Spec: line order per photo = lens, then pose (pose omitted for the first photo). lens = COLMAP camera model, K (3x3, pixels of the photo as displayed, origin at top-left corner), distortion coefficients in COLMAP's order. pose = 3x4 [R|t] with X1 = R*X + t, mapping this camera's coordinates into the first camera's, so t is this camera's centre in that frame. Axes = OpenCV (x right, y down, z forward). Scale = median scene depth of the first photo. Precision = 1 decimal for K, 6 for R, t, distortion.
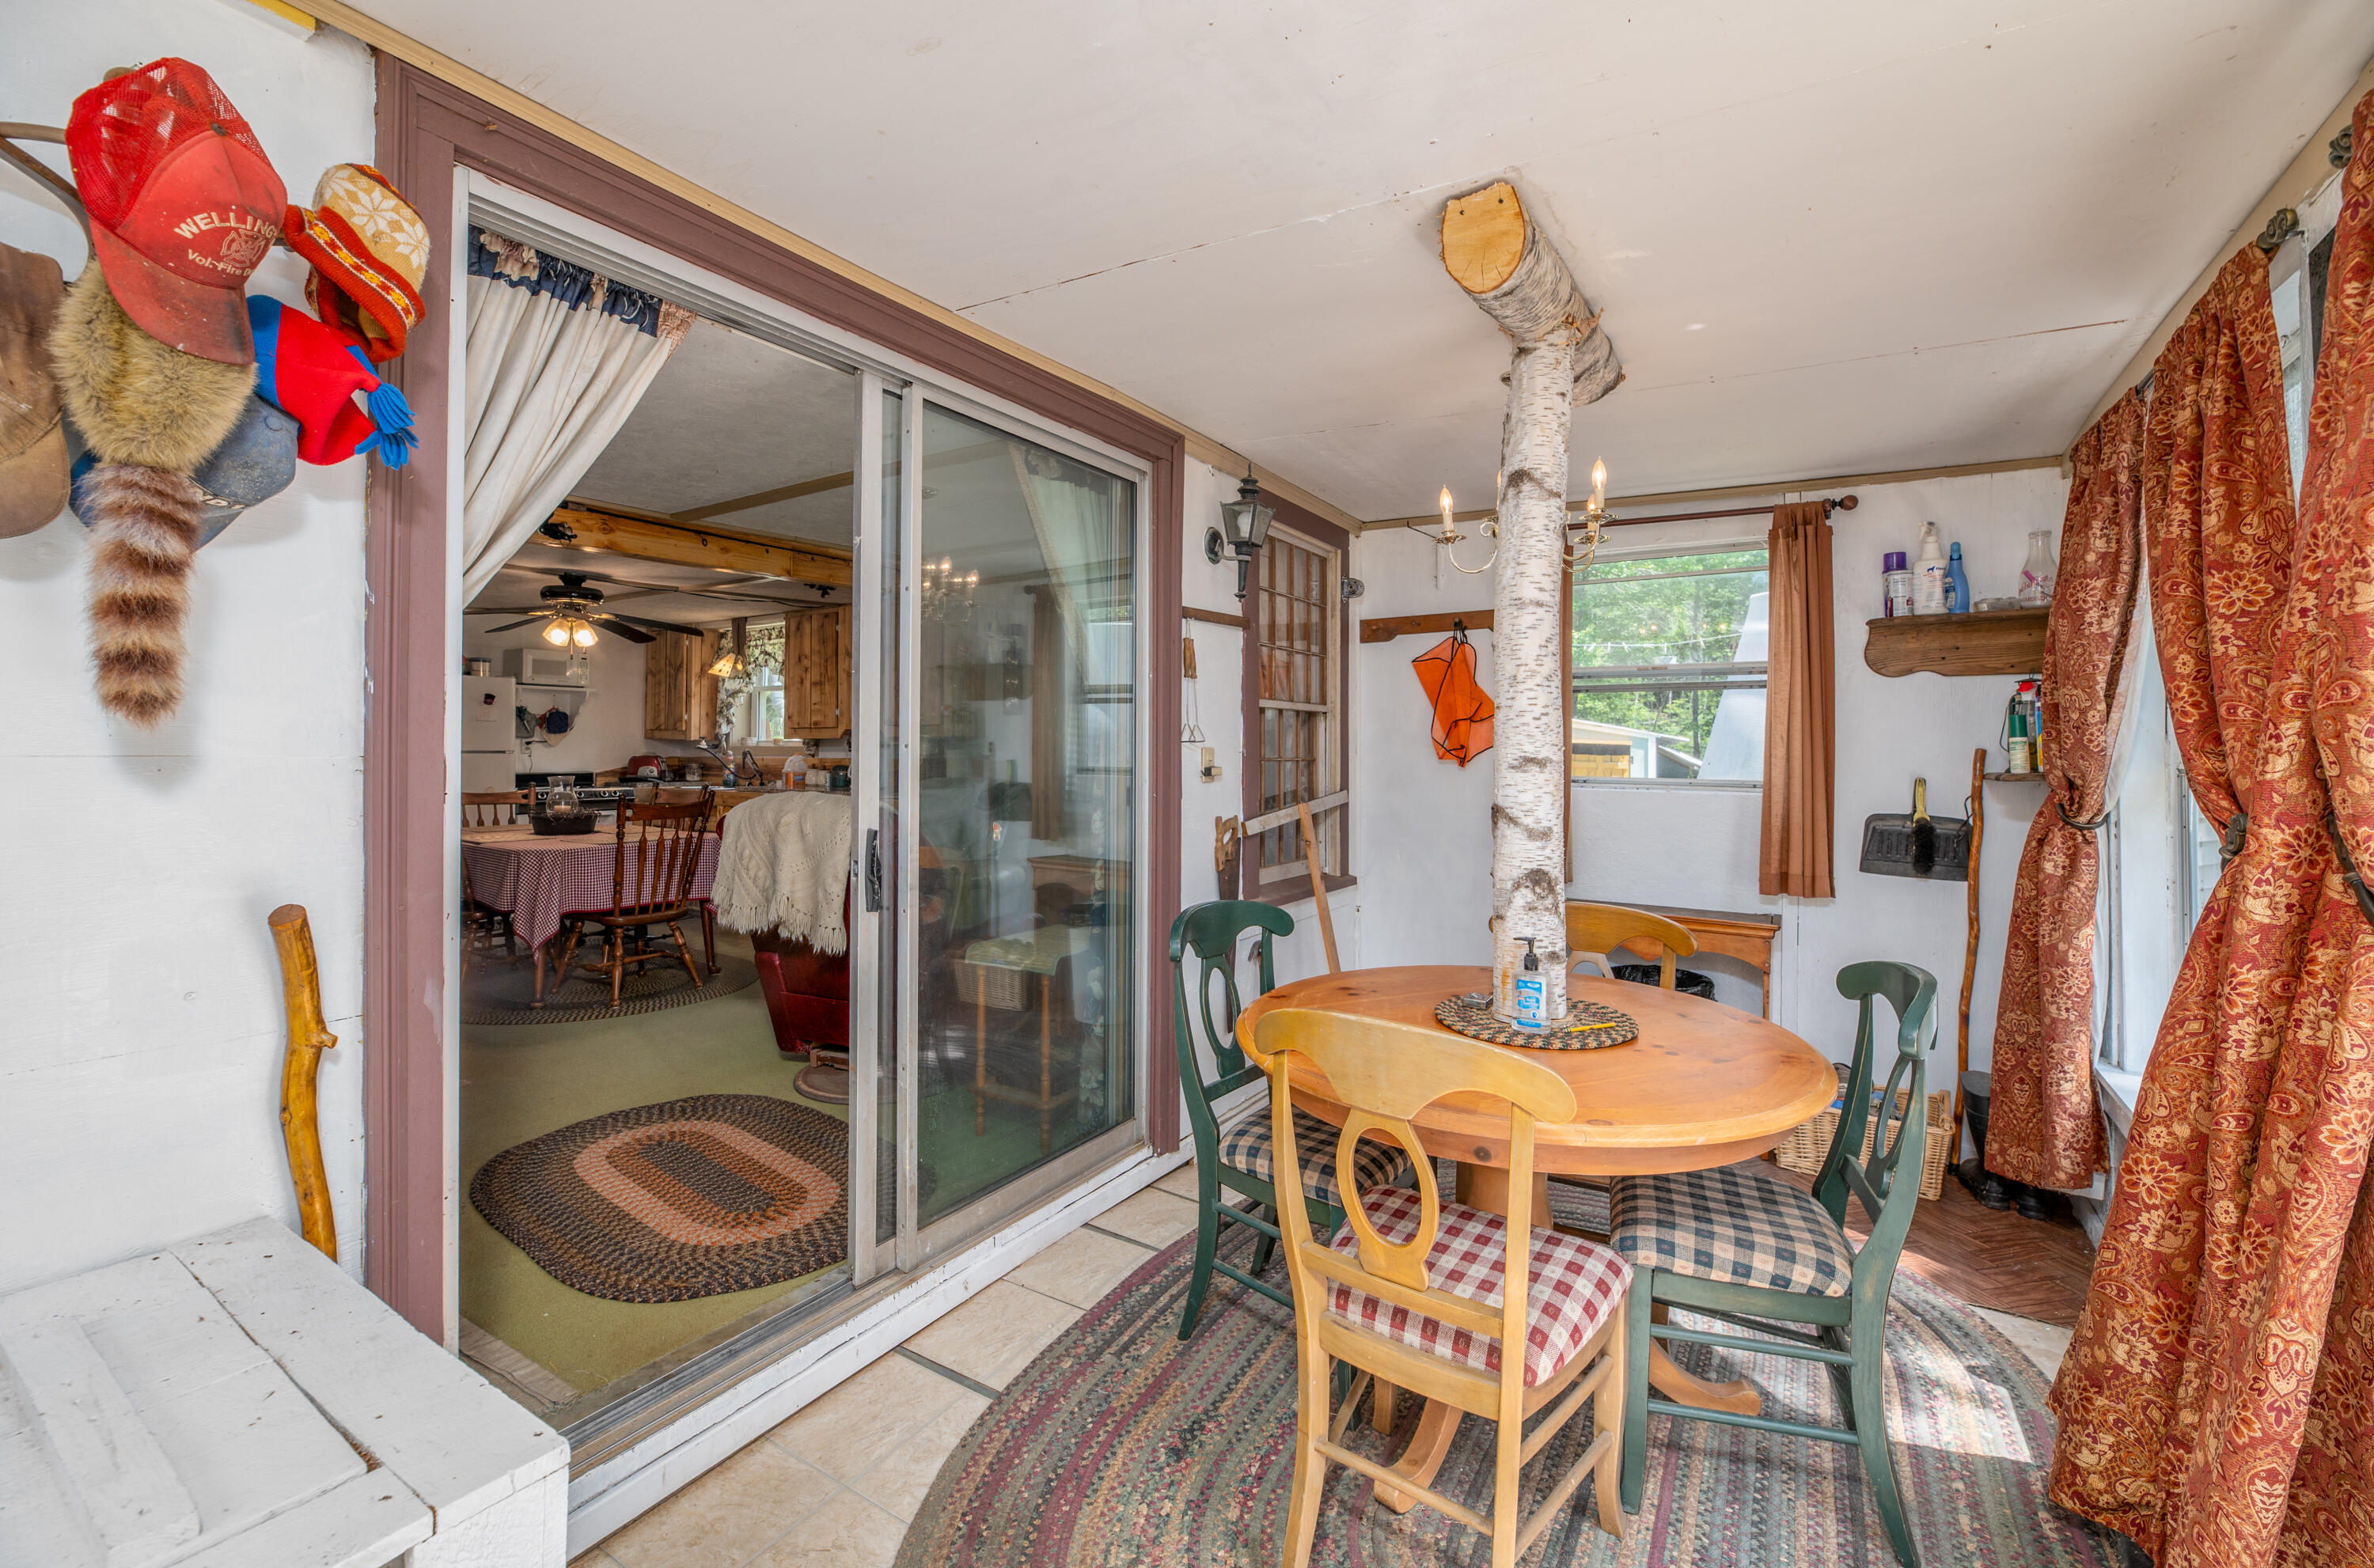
lens RADIAL K [[971.9, 0, 1166.4], [0, 971.9, 745.1], [0, 0, 1]] dist [-0.002341, -0.000788]
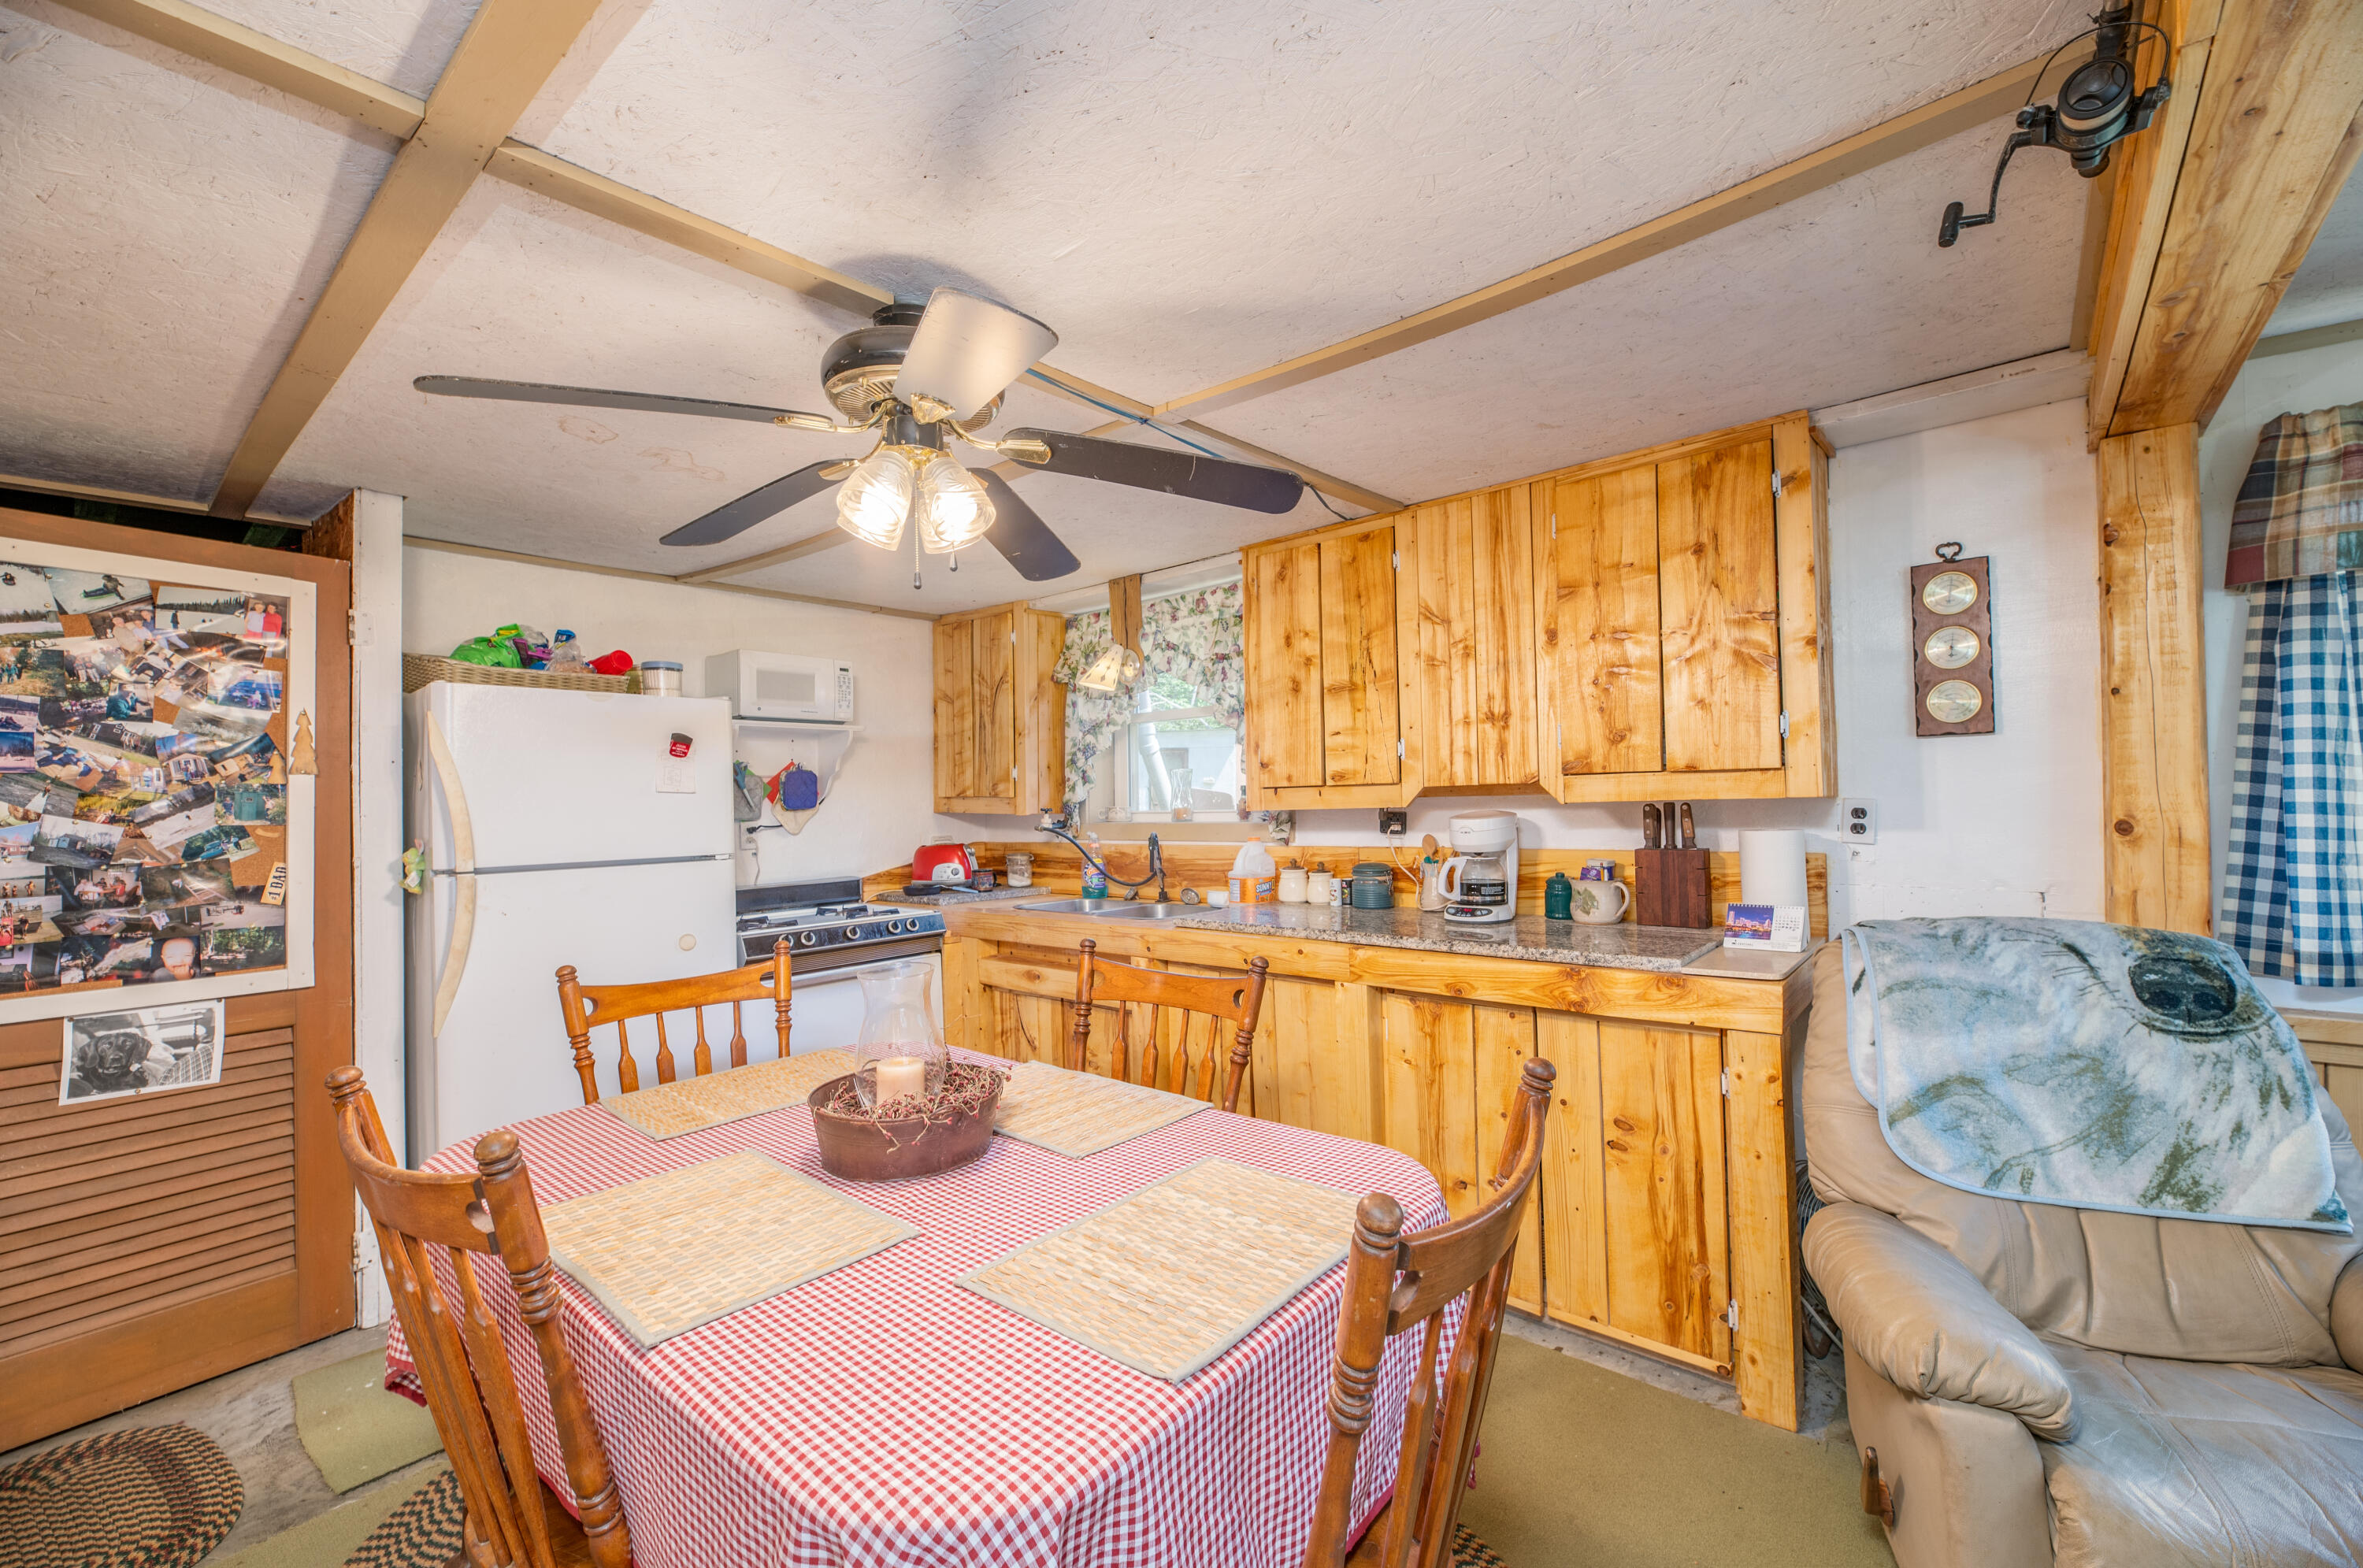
lens RADIAL K [[967.5, 0, 1183.8], [0, 967.5, 785.8], [0, 0, 1]] dist [-0.002341, -0.000788]
pose [[0.990044, -0.031679, -0.137145, -0.326181], [0.030736, 0.999487, -0.008990, -0.013991], [0.137360, 0.004685, 0.990510, 0.472555]]
